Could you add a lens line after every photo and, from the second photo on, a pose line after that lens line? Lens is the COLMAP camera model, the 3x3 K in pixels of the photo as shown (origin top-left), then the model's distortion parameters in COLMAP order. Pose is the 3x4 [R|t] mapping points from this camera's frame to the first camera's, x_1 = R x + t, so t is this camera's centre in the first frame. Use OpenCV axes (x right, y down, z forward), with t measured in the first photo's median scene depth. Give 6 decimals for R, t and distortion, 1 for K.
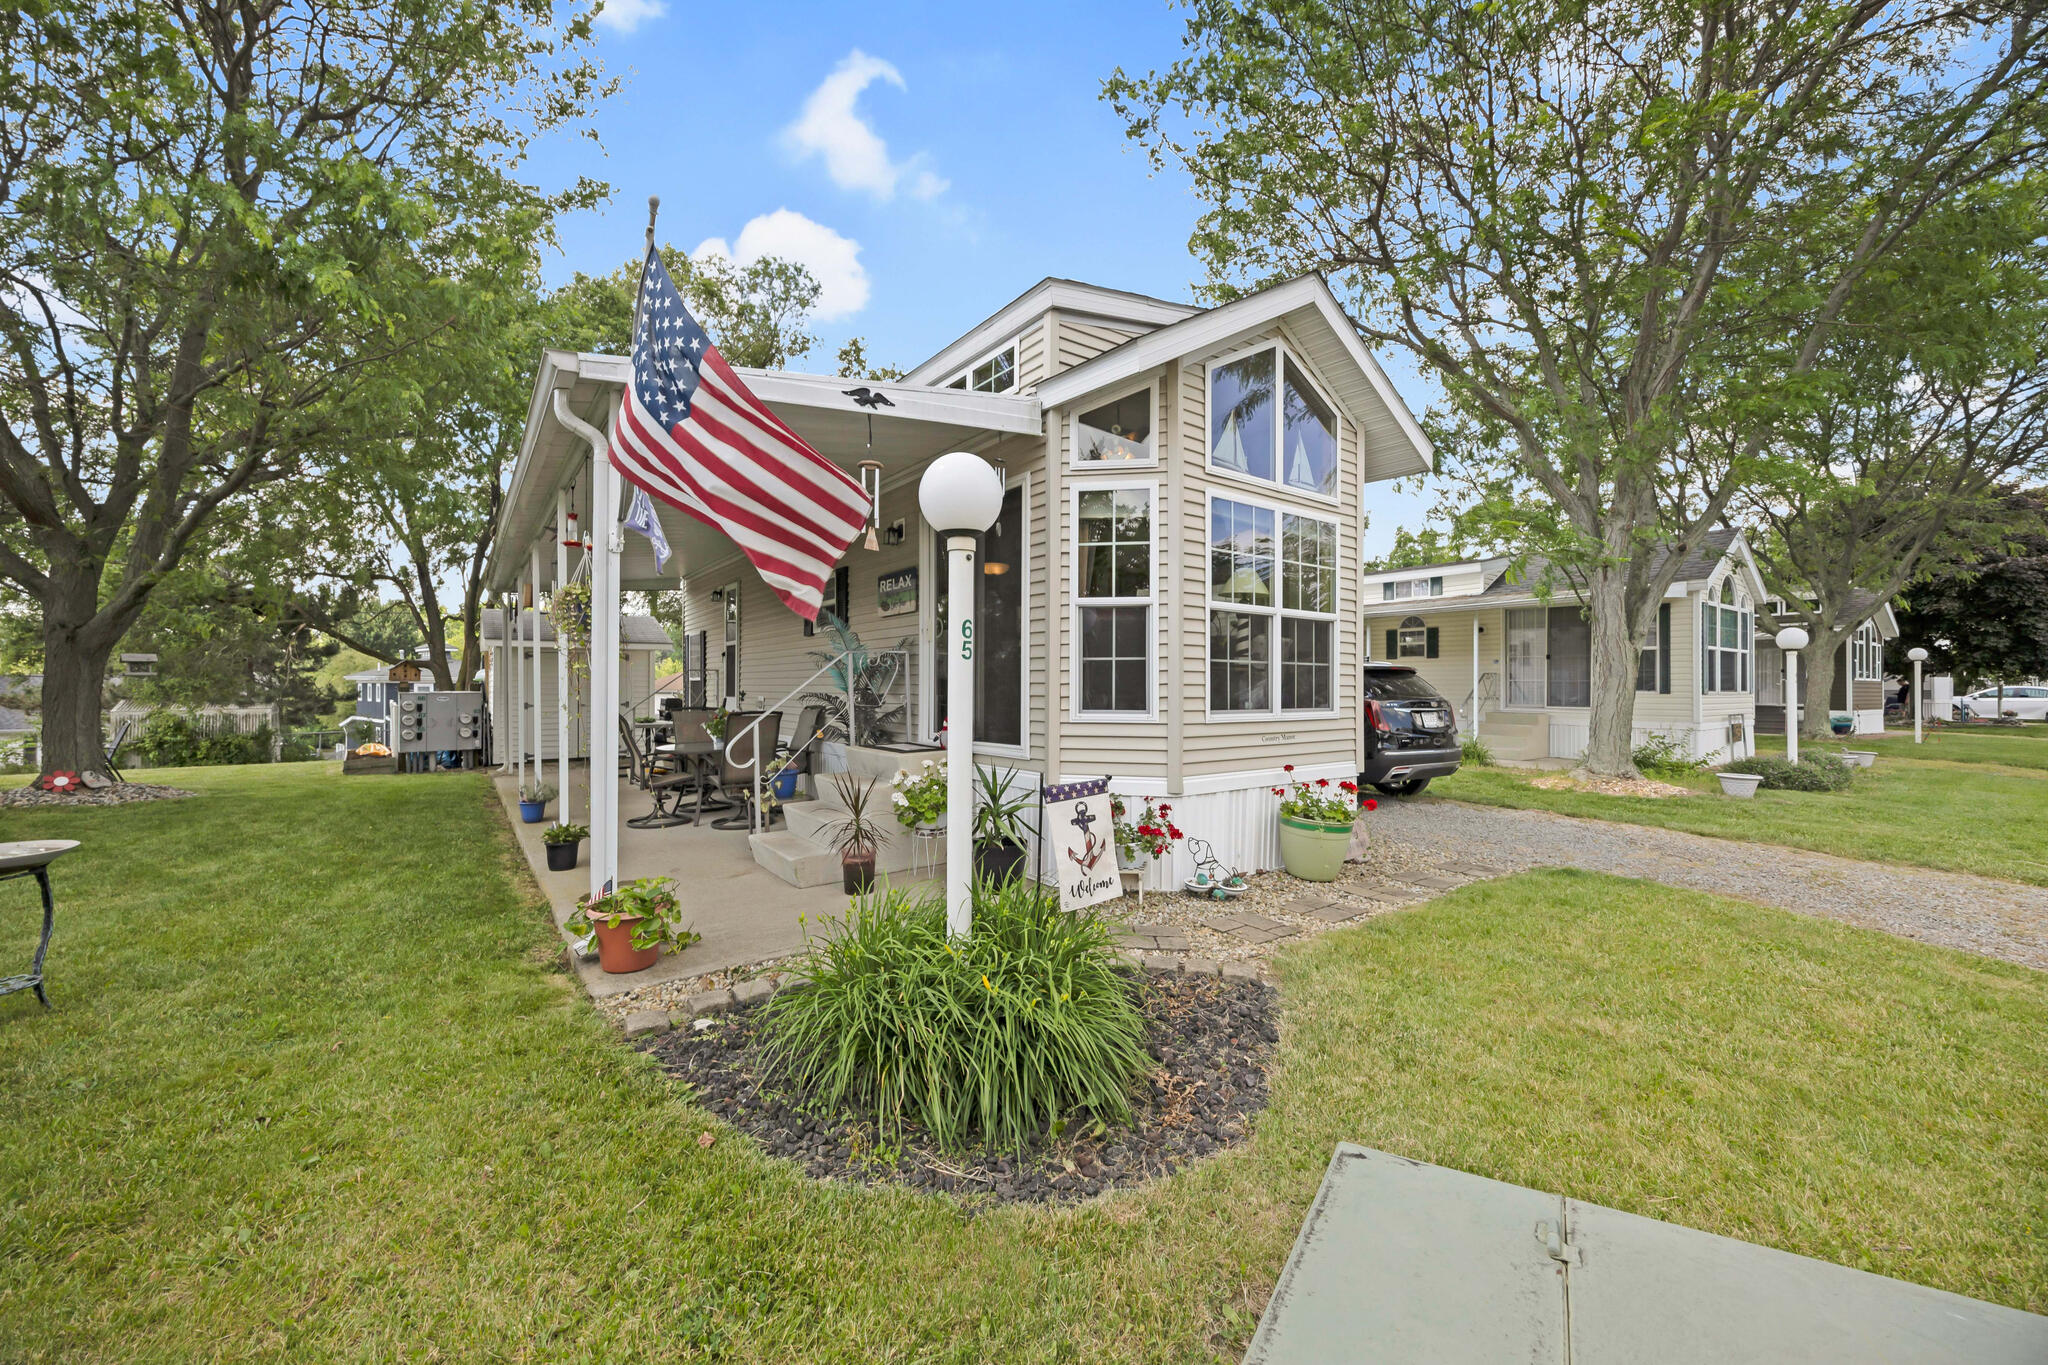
lens RADIAL K [[781.2, 0, 1024.0], [0, 781.2, 682.5], [0, 0, 1]] dist [-0.009101, 0.000089]
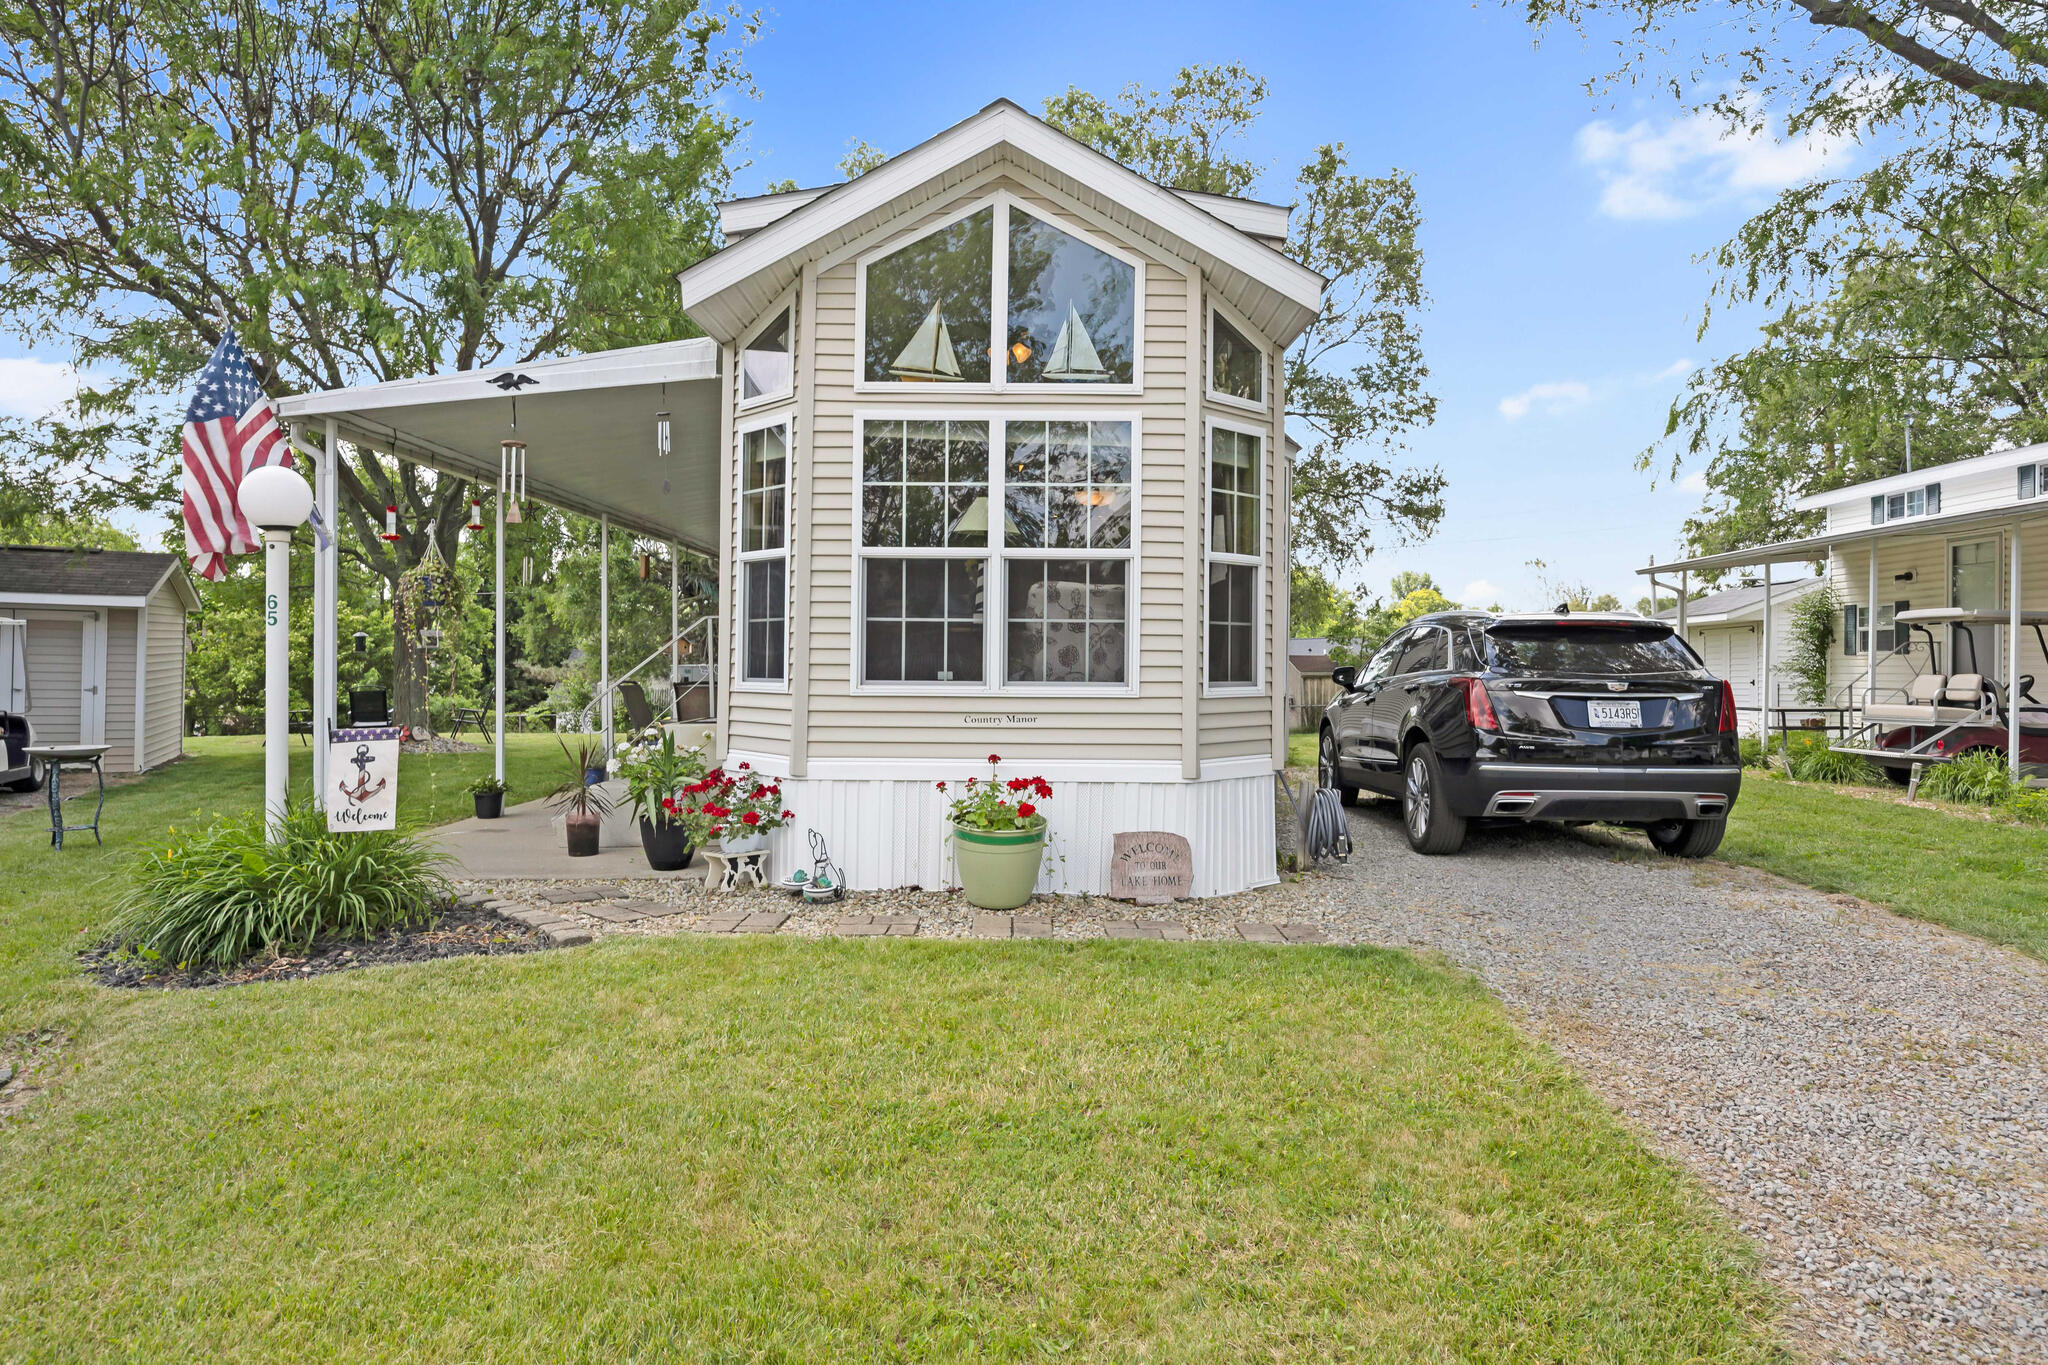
lens RADIAL K [[1213.7, 0, 1024.5], [0, 1213.7, 659.0], [0, 0, 1]] dist [-0.002920, 0.000000]
pose [[0.800316, -0.002547, -0.599573, 1.175491], [0.000356, 0.999993, -0.003773, 0.018757], [0.599578, 0.002806, 0.800311, 0.081035]]
